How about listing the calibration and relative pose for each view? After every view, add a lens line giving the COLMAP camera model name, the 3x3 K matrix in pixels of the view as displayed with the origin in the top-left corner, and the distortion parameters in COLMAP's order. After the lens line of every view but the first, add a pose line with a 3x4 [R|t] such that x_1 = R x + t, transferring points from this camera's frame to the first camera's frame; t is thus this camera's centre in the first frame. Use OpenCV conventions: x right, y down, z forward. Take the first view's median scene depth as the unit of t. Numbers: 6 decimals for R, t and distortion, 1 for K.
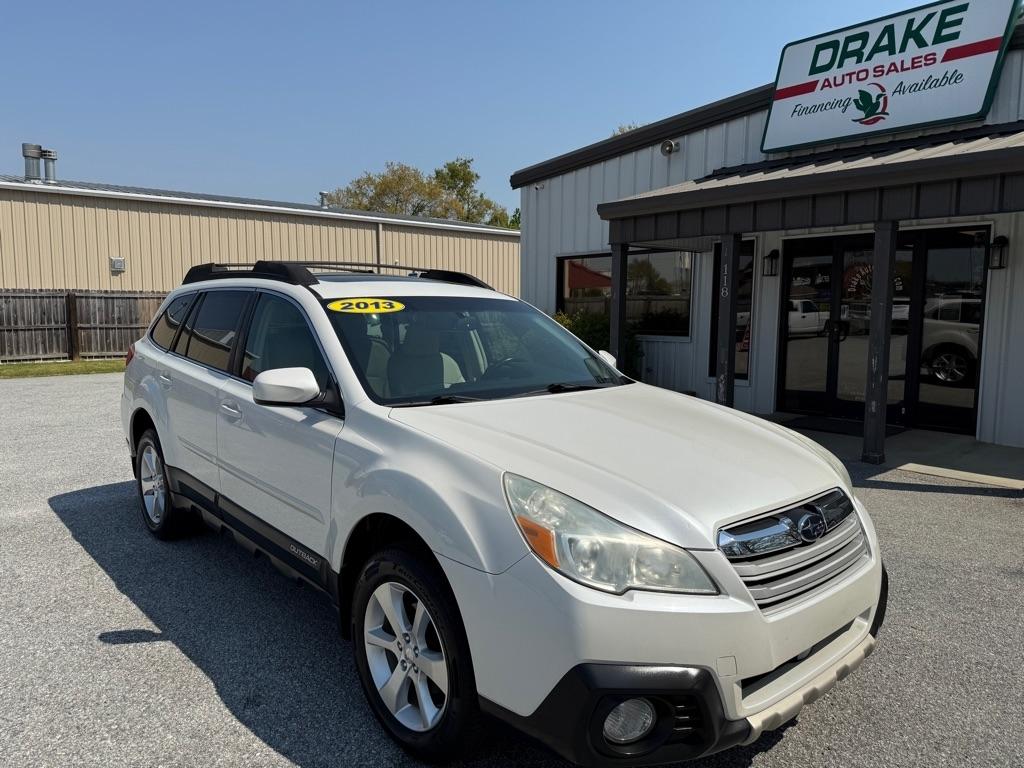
lens RADIAL K [[725.9, 0, 511.1], [0, 725.9, 390.8], [0, 0, 1]] dist [0.006764, -0.013618]
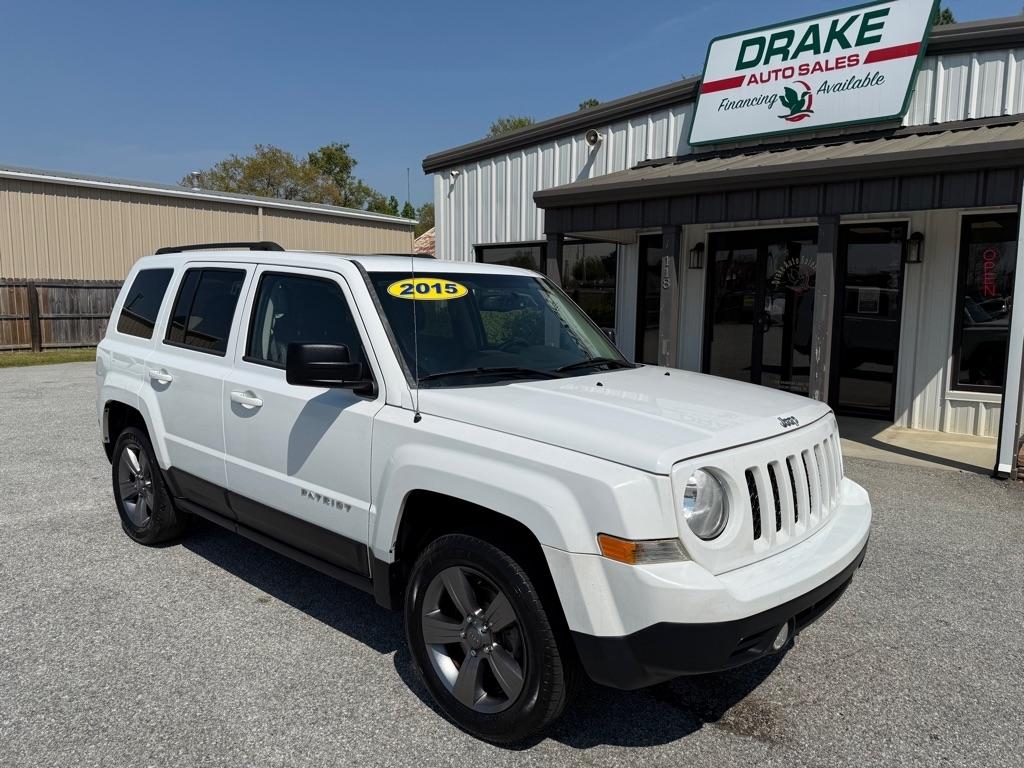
lens RADIAL K [[725.9, 0, 512.4], [0, 725.9, 391.8], [0, 0, 1]] dist [0.006764, -0.013618]
pose [[0.985331, -0.016732, 0.169833, -0.083401], [0.014535, 0.999794, 0.014167, -0.003595], [-0.170035, -0.011491, 0.985371, 0.048830]]
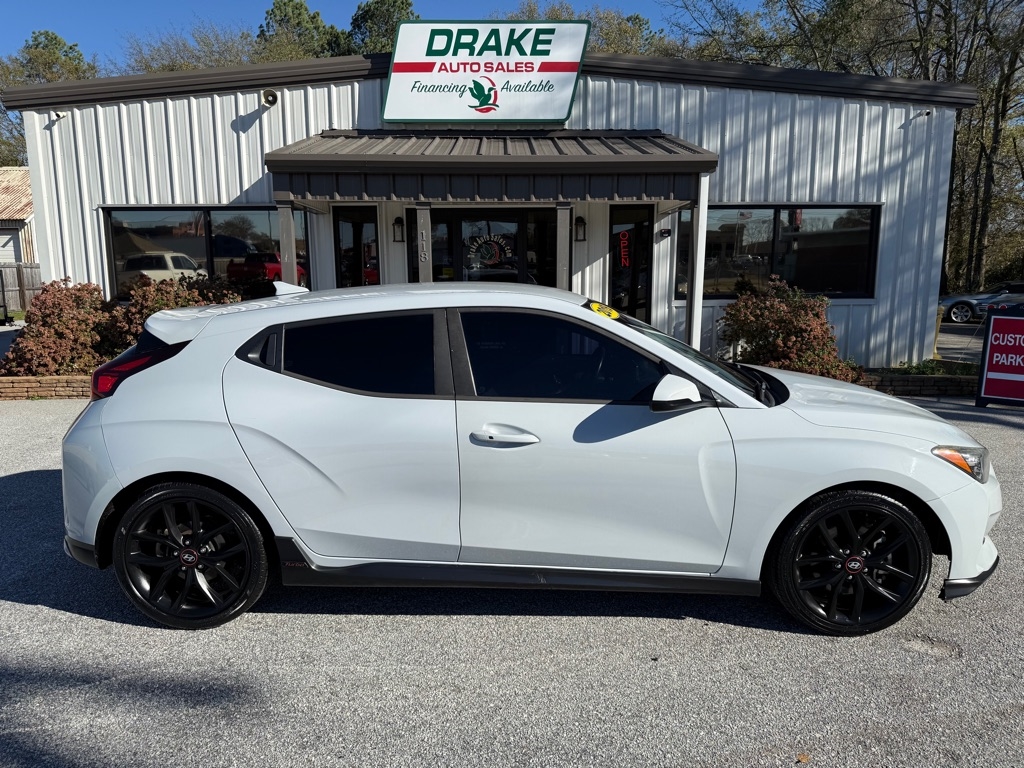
lens RADIAL K [[711.6, 0, 507.2], [0, 711.6, 394.1], [0, 0, 1]] dist [0.013667, -0.006392]
pose [[0.652508, -0.136671, 0.745355, -0.408359], [0.090474, 0.990616, 0.102439, -0.029125], [-0.752361, 0.000592, 0.658751, 0.211110]]
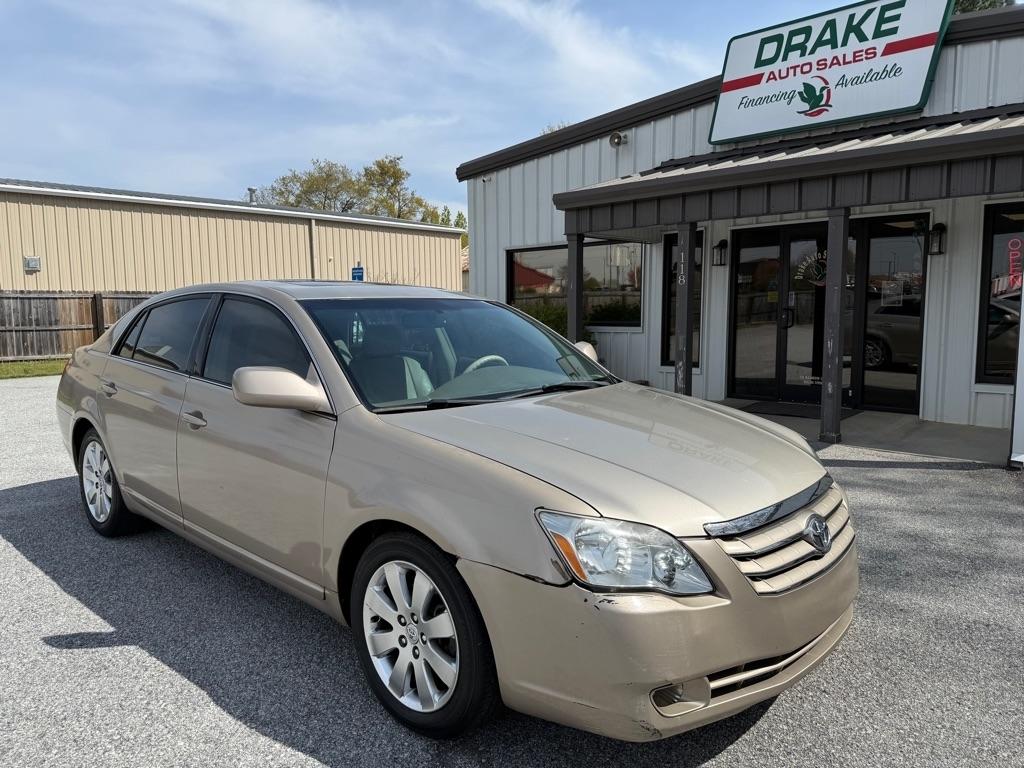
lens RADIAL K [[725.9, 0, 511.8], [0, 725.9, 391.4], [0, 0, 1]] dist [0.006764, -0.013618]
pose [[0.995414, -0.023518, 0.092729, -0.038798], [0.023332, 0.999723, 0.003090, 0.010770], [-0.092776, -0.000912, 0.995687, 0.012258]]
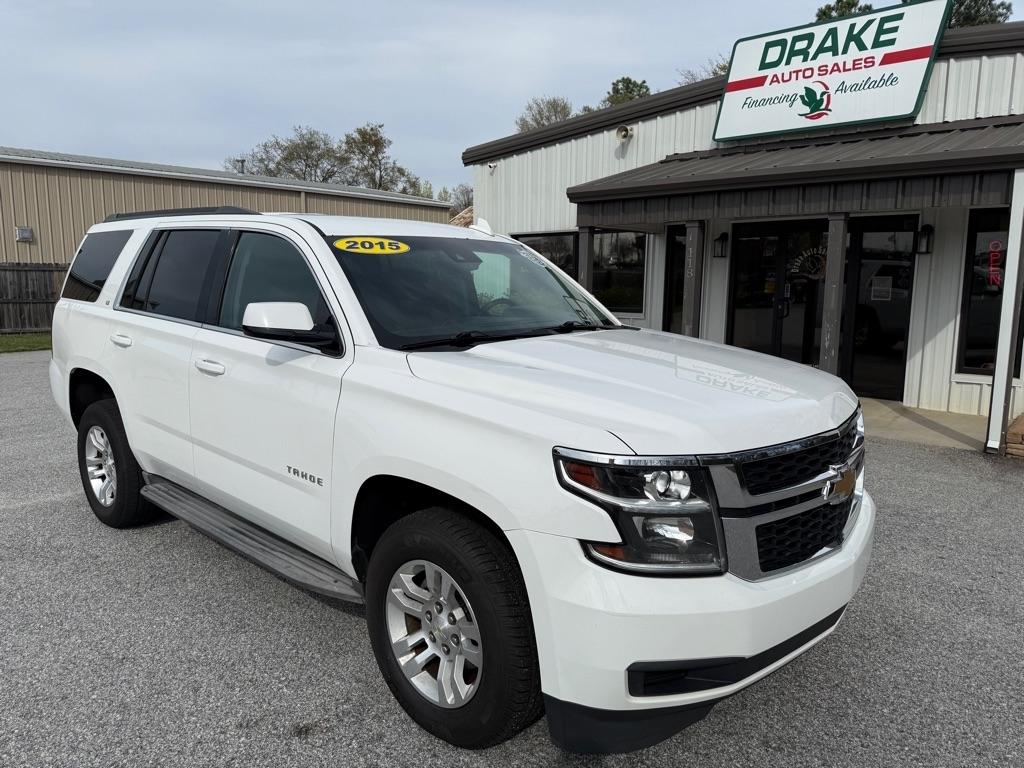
lens RADIAL K [[725.9, 0, 512.0], [0, 725.9, 392.3], [0, 0, 1]] dist [0.006764, -0.013618]
pose [[0.992134, -0.017552, 0.123940, -0.102221], [0.012181, 0.998959, 0.043956, -0.008989], [-0.124583, -0.042101, 0.991316, -0.047166]]
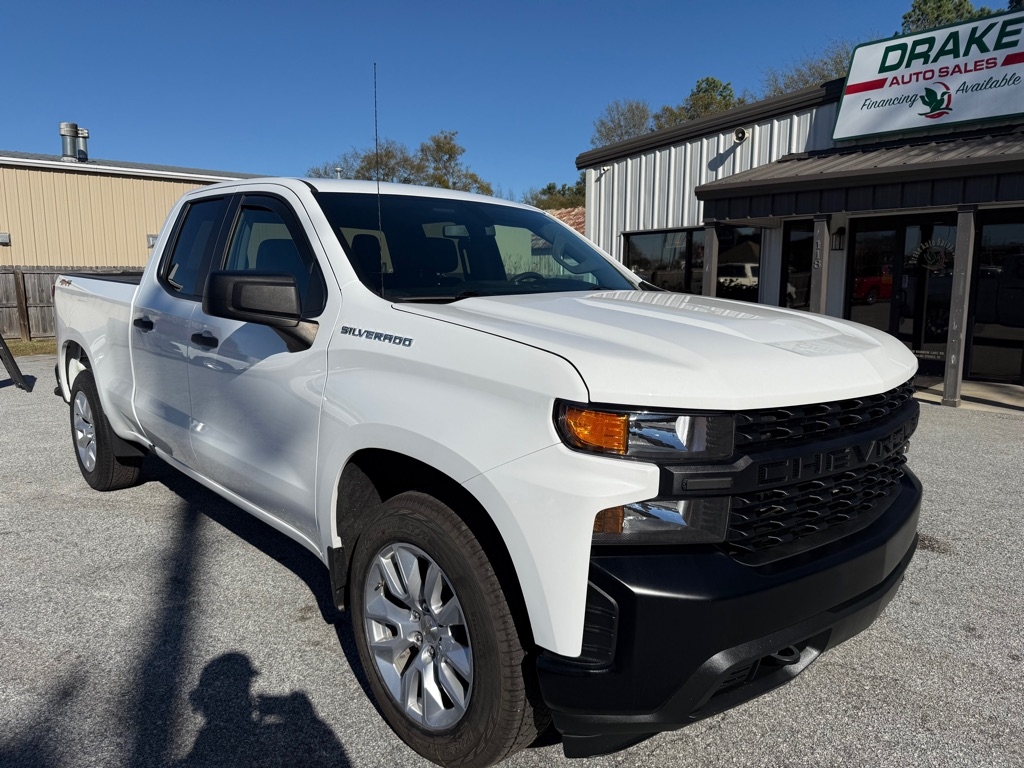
lens RADIAL K [[725.9, 0, 512.5], [0, 725.9, 392.0], [0, 0, 1]] dist [0.006764, -0.013618]
pose [[0.999090, -0.014008, 0.040279, -0.232629], [0.012521, 0.999239, 0.036943, 0.018345], [-0.040766, -0.036405, 0.998505, -0.144688]]
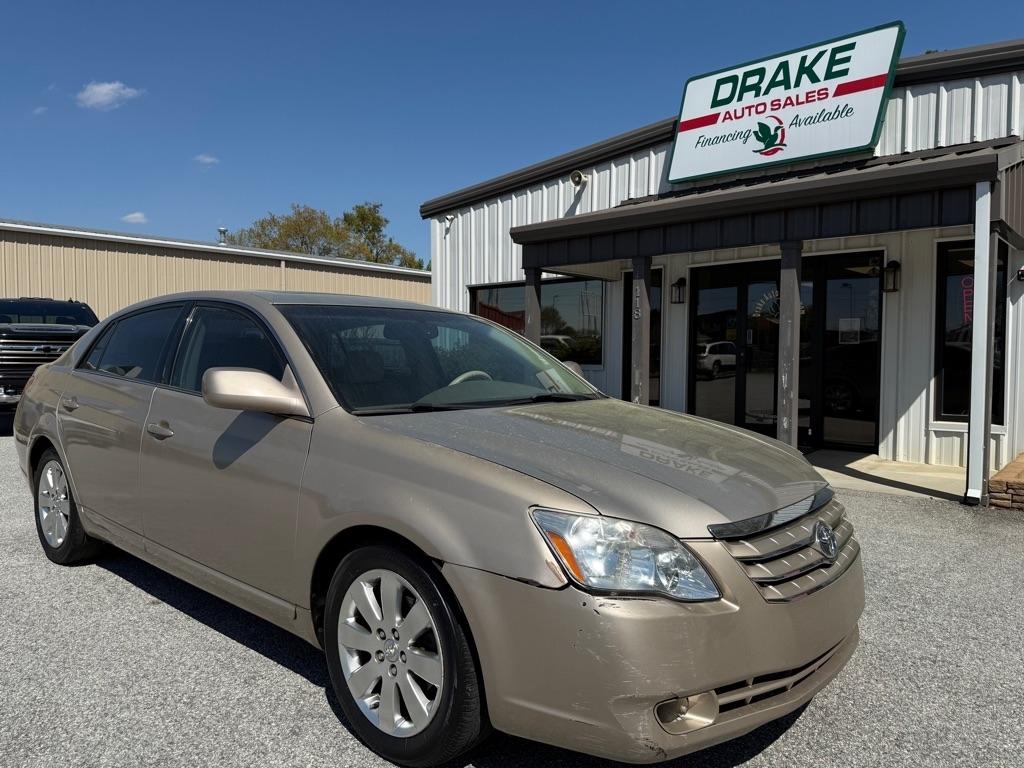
lens RADIAL K [[725.9, 0, 512.3], [0, 725.9, 394.5], [0, 0, 1]] dist [0.006764, -0.013618]
pose [[0.992096, -0.007707, 0.125248, -0.002766], [0.015050, 0.998215, -0.057787, 0.029240], [-0.124579, 0.059215, 0.990441, 0.038510]]
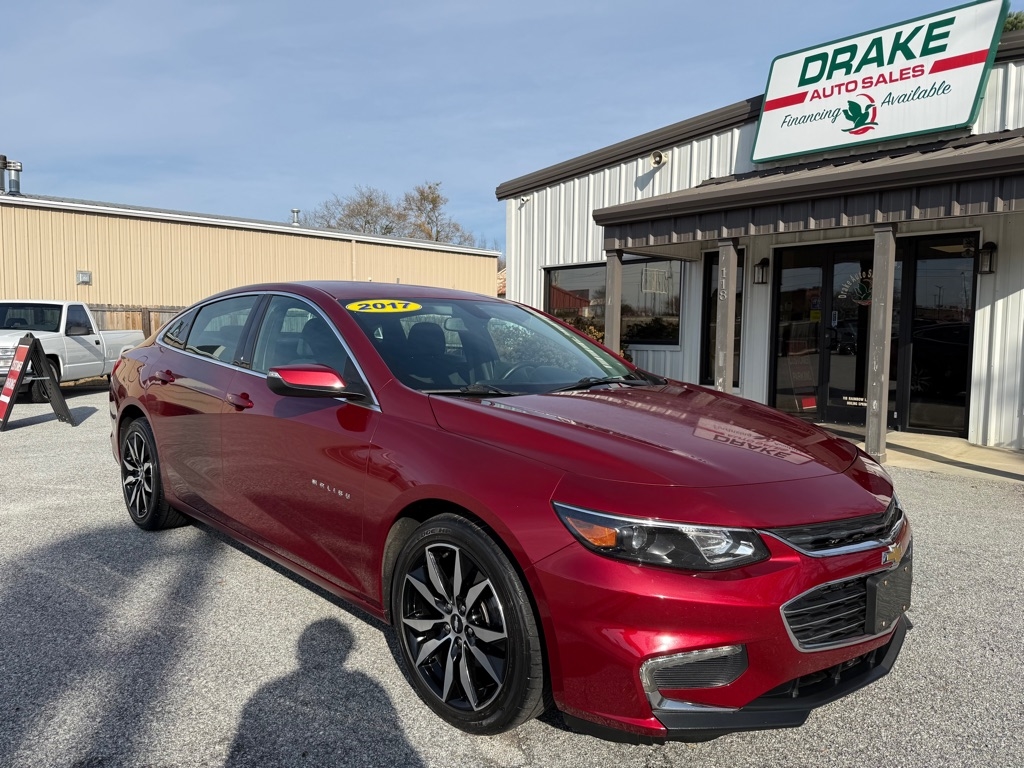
lens RADIAL K [[725.9, 0, 509.6], [0, 725.9, 392.2], [0, 0, 1]] dist [0.006764, -0.013618]
pose [[0.998946, 0.000462, 0.045891, -0.044701], [0.000971, 0.999513, -0.031199, 0.027829], [-0.045883, 0.031211, 0.998459, 0.013491]]
